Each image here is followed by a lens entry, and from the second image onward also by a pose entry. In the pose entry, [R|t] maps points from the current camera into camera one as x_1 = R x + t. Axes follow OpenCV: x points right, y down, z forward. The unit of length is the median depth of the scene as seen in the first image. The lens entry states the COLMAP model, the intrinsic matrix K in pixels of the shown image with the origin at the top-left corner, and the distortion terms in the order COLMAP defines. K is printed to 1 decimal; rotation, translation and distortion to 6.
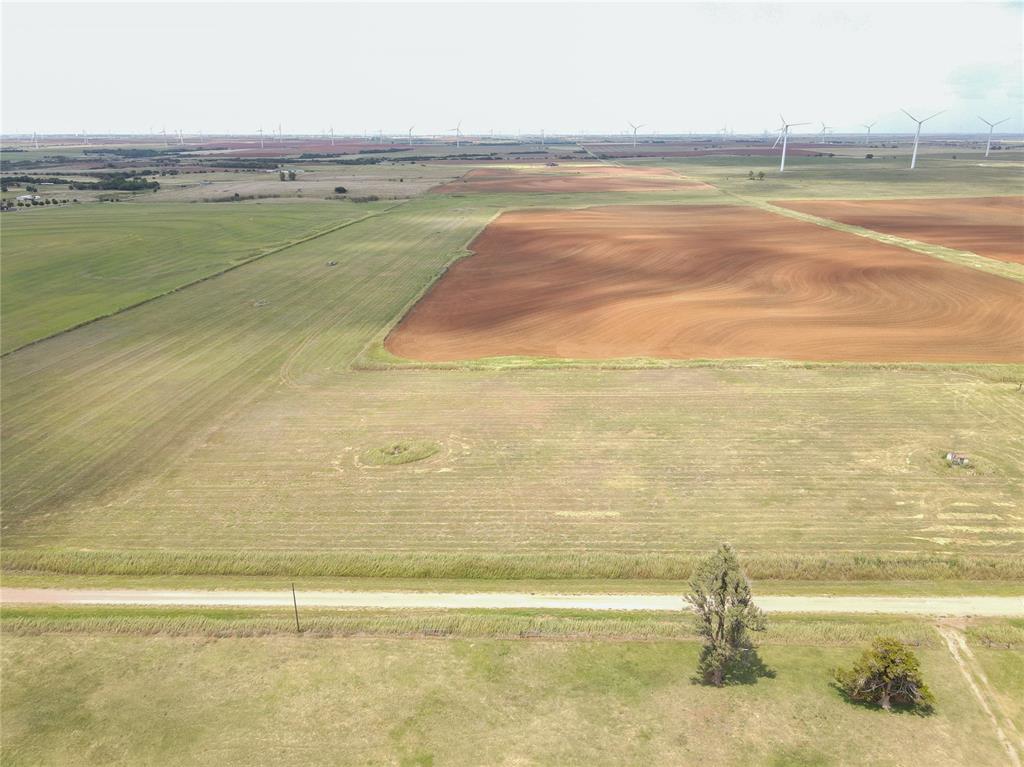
lens RADIAL K [[749.0, 0, 514.4], [0, 749.0, 386.5], [0, 0, 1]] dist [-0.008802, 0.033145]
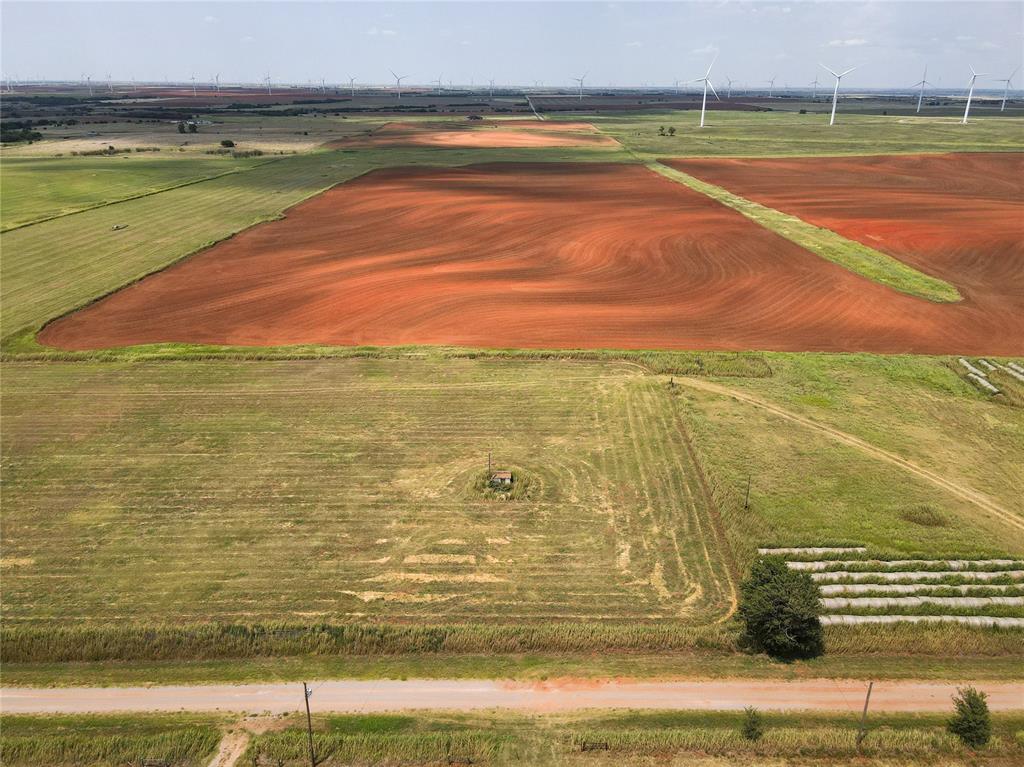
lens RADIAL K [[744.7, 0, 512.0], [0, 744.7, 383.5], [0, 0, 1]] dist [0.006332, 0.011237]
pose [[0.998785, -0.010064, 0.048237, 0.400800], [0.007382, 0.998433, 0.055478, -0.042920], [-0.048720, -0.055054, 0.997294, 0.107030]]
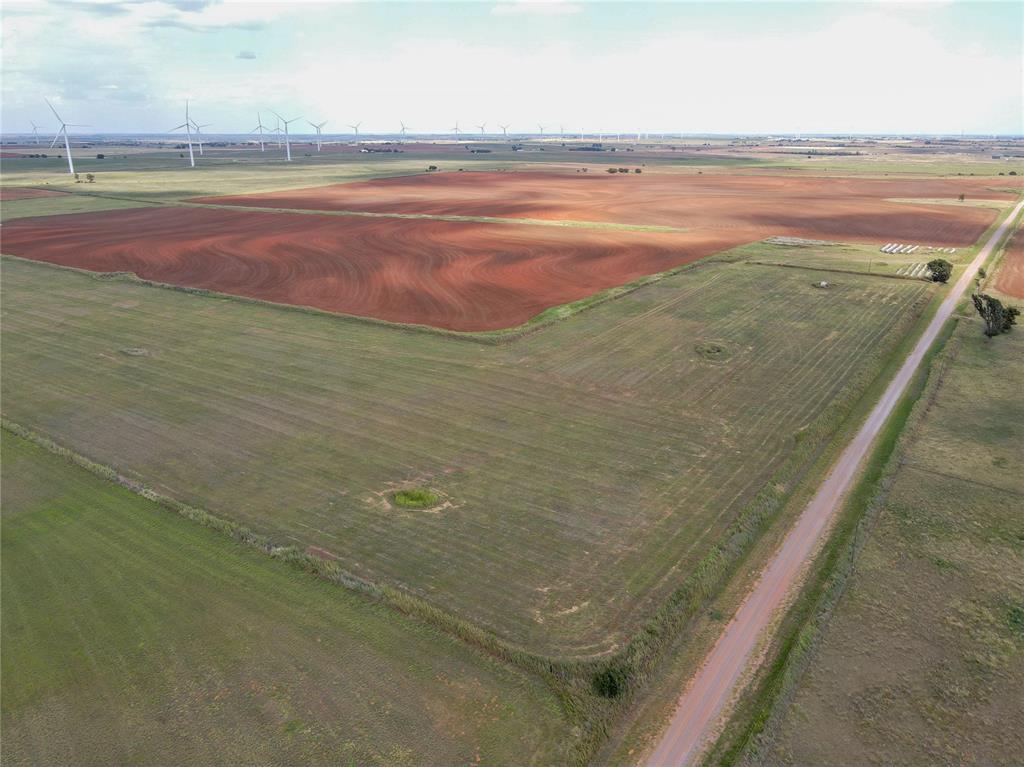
lens RADIAL K [[752.5, 0, 512.0], [0, 752.5, 383.5], [0, 0, 1]] dist [0.006993, 0.011910]
pose [[0.527688, -0.270537, 0.805205, -1.197201], [0.275489, 0.951195, 0.139047, -0.126212], [-0.803524, 0.148452, 0.576464, 0.372251]]
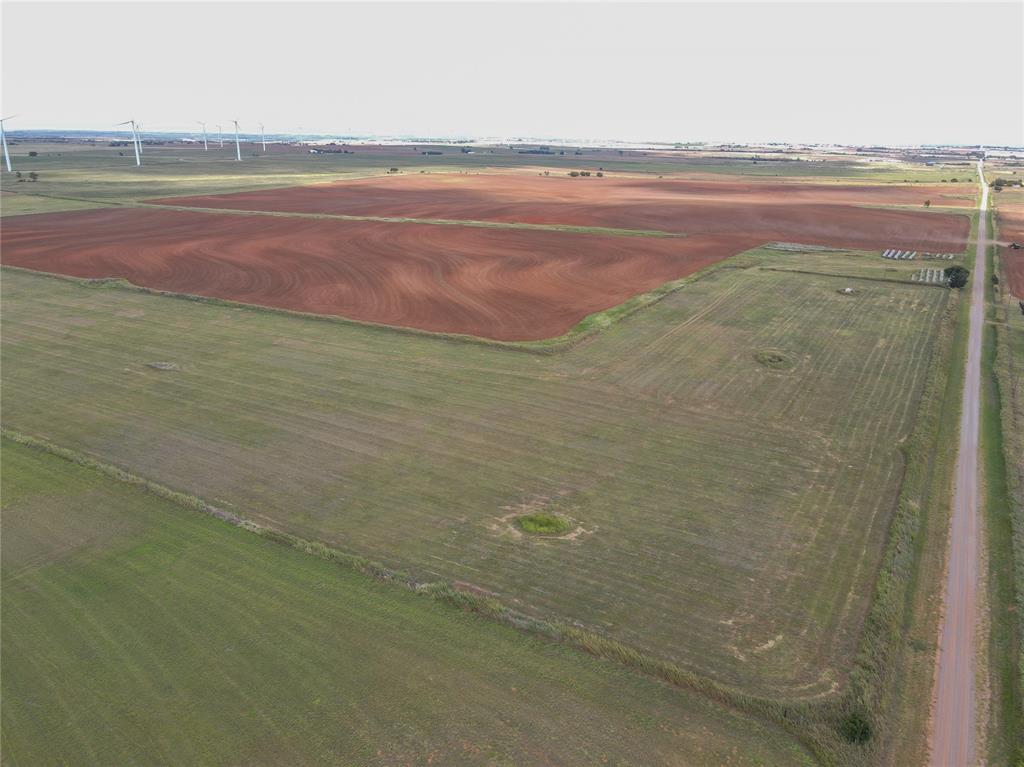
lens RADIAL K [[752.5, 0, 512.0], [0, 752.5, 383.5], [0, 0, 1]] dist [0.006993, 0.011910]
pose [[0.462927, -0.273966, 0.842996, -1.247858], [0.275443, 0.948416, 0.156968, -0.182054], [-0.842514, 0.159533, 0.514509, 0.531198]]
